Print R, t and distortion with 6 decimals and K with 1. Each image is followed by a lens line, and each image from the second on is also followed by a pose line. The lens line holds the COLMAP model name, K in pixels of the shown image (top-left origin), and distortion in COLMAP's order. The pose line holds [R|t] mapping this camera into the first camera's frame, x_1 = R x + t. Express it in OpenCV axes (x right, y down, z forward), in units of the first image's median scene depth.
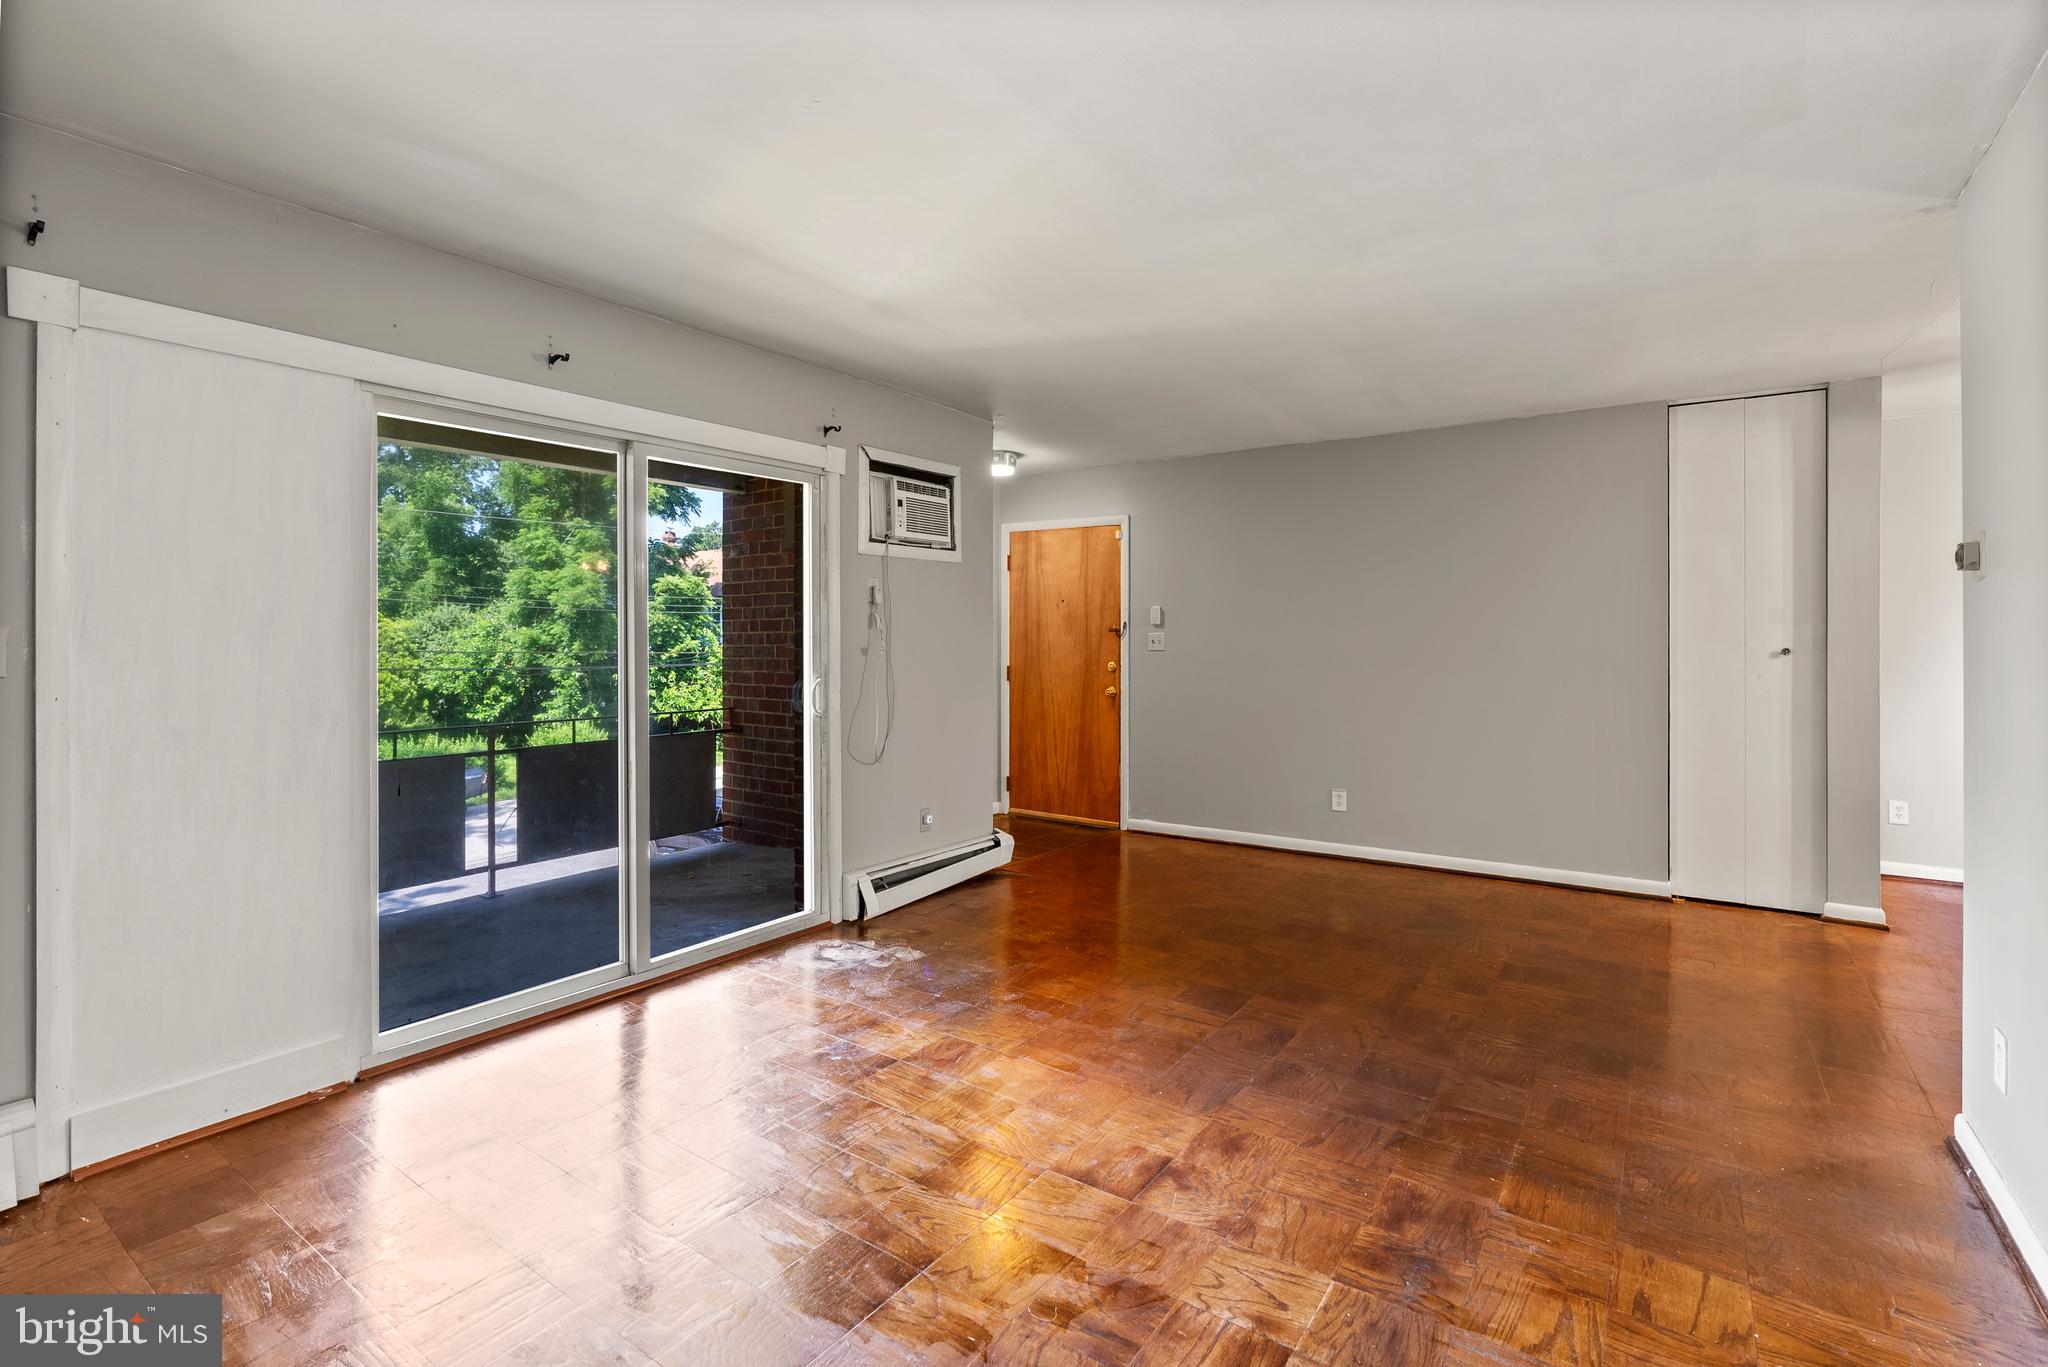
lens RADIAL K [[933.7, 0, 1035.6], [0, 933.7, 631.8], [0, 0, 1]] dist [-0.012473, 0.004222]
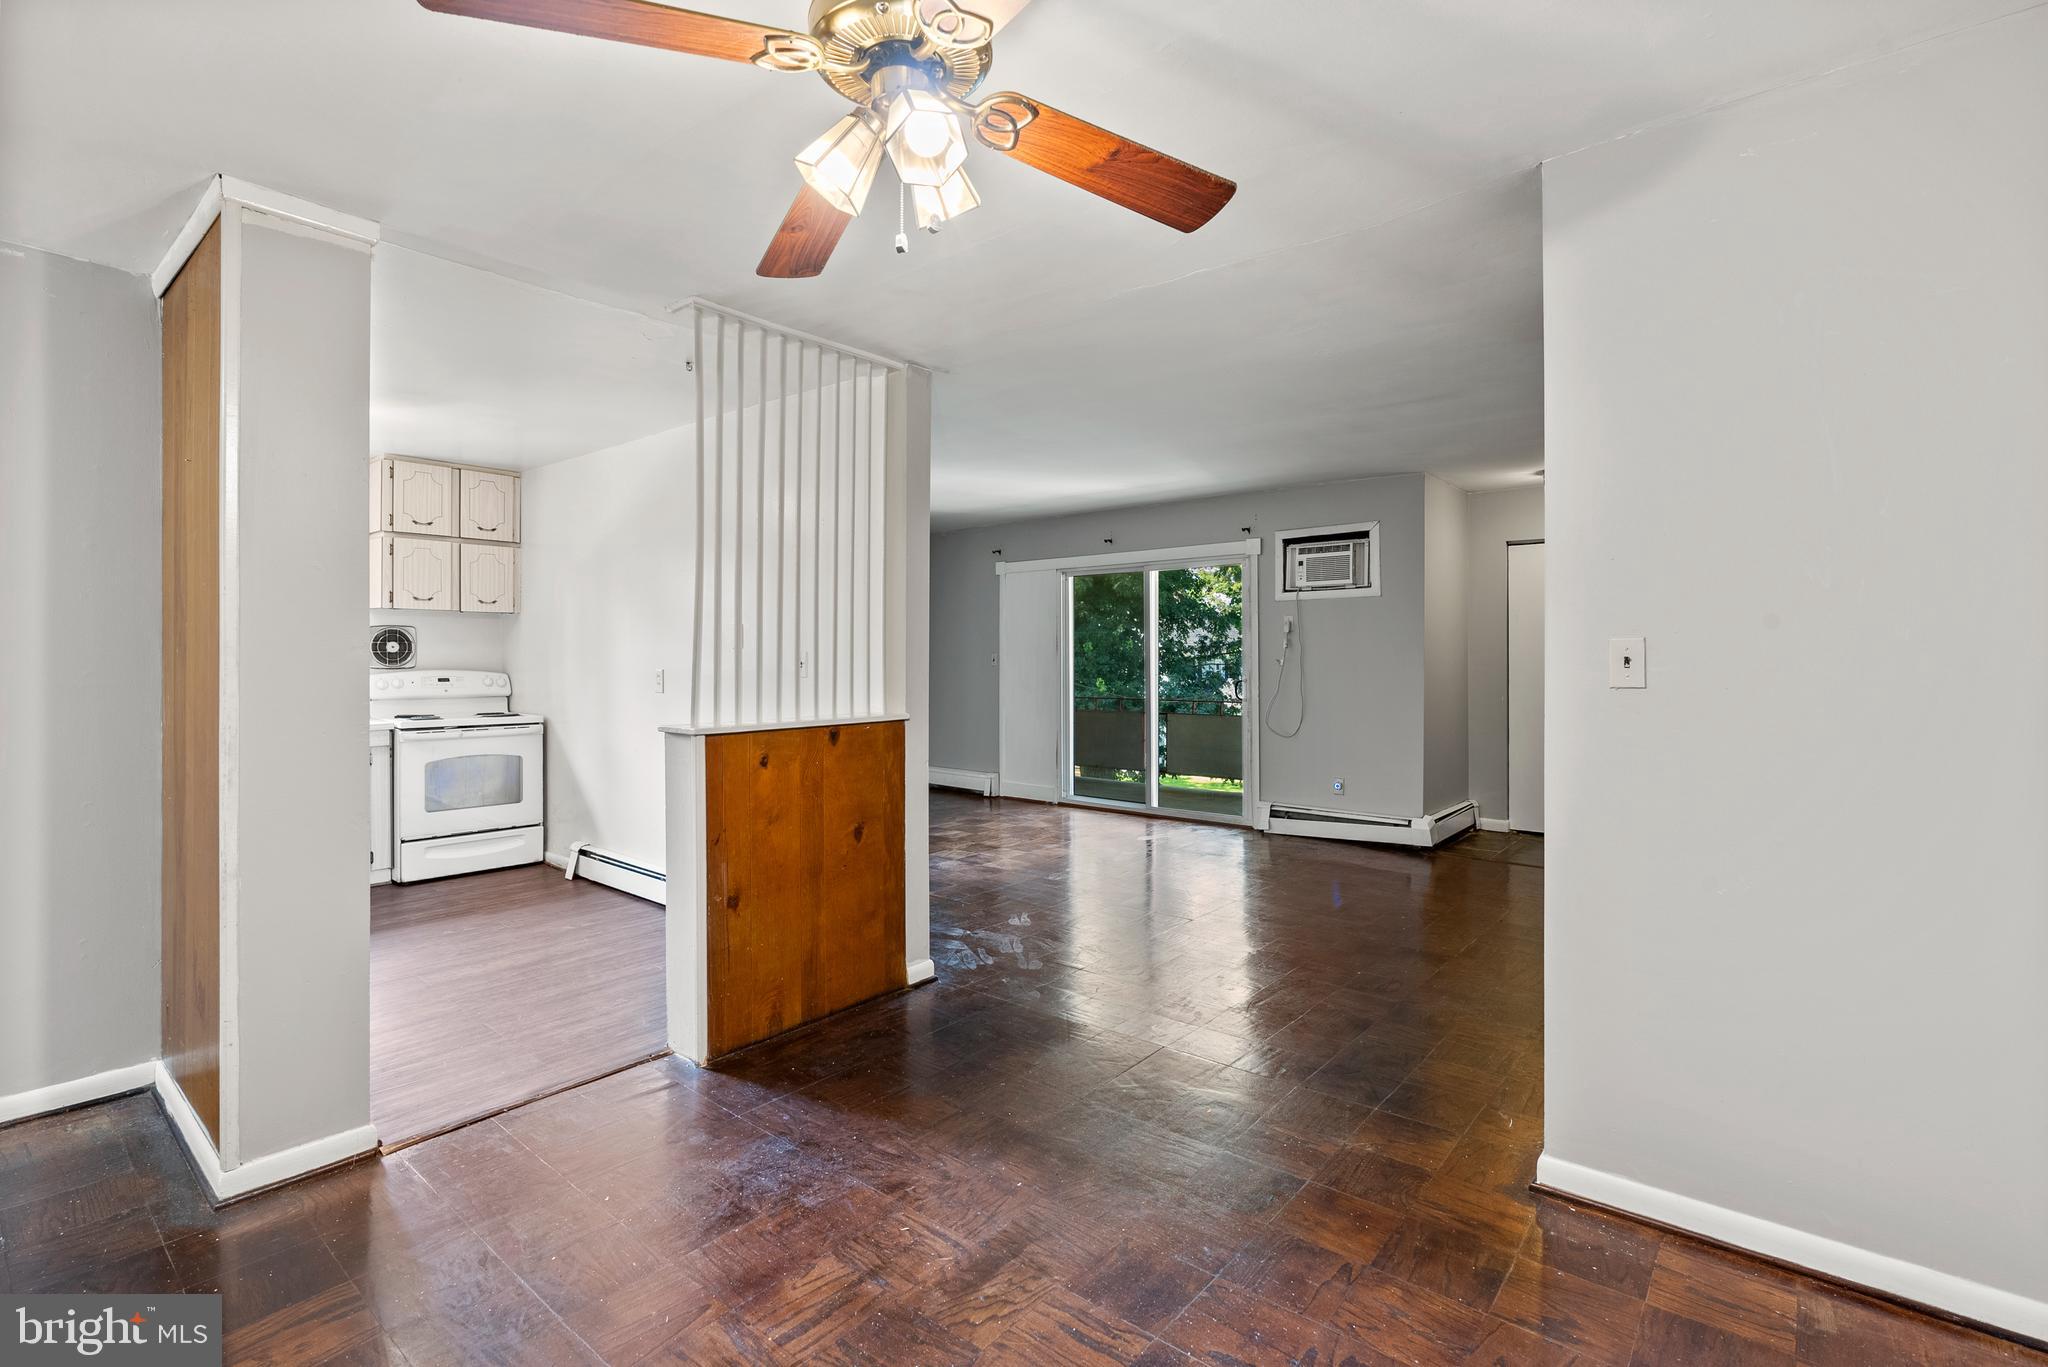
lens RADIAL K [[933.7, 0, 1022.4], [0, 933.7, 655.3], [0, 0, 1]] dist [-0.012473, 0.004222]
pose [[-0.094263, -0.002643, -0.995544, 2.443212], [0.009577, 0.999948, -0.003561, 0.014391], [0.995501, -0.009870, -0.094233, 1.258501]]
